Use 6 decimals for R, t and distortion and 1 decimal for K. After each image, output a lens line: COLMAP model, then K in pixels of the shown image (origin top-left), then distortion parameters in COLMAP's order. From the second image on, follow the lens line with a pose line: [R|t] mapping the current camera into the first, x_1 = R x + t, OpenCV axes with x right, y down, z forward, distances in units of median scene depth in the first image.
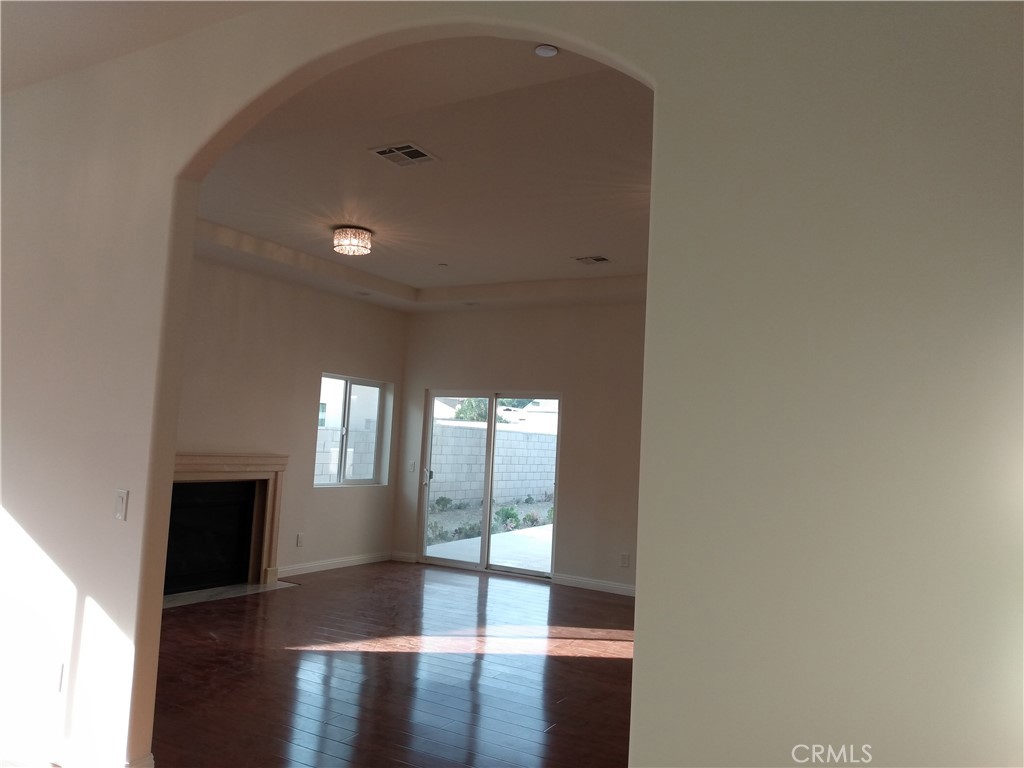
lens RADIAL K [[794.2, 0, 505.2], [0, 794.2, 381.3], [0, 0, 1]] dist [0.110639, -0.214652]
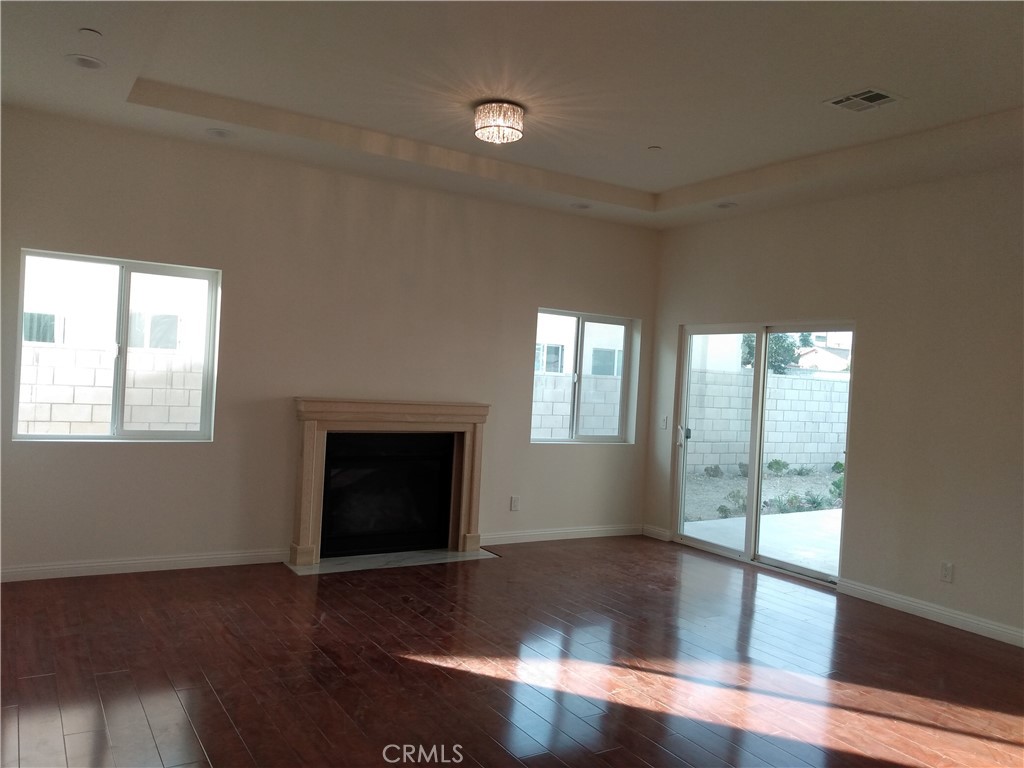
lens RADIAL K [[794.2, 0, 505.2], [0, 794.2, 381.3], [0, 0, 1]] dist [0.110639, -0.214652]
pose [[0.885603, -0.000033, -0.464442, 0.122303], [0.026440, 0.998382, 0.050344, 0.022828], [0.463689, -0.056864, 0.884171, 0.235279]]
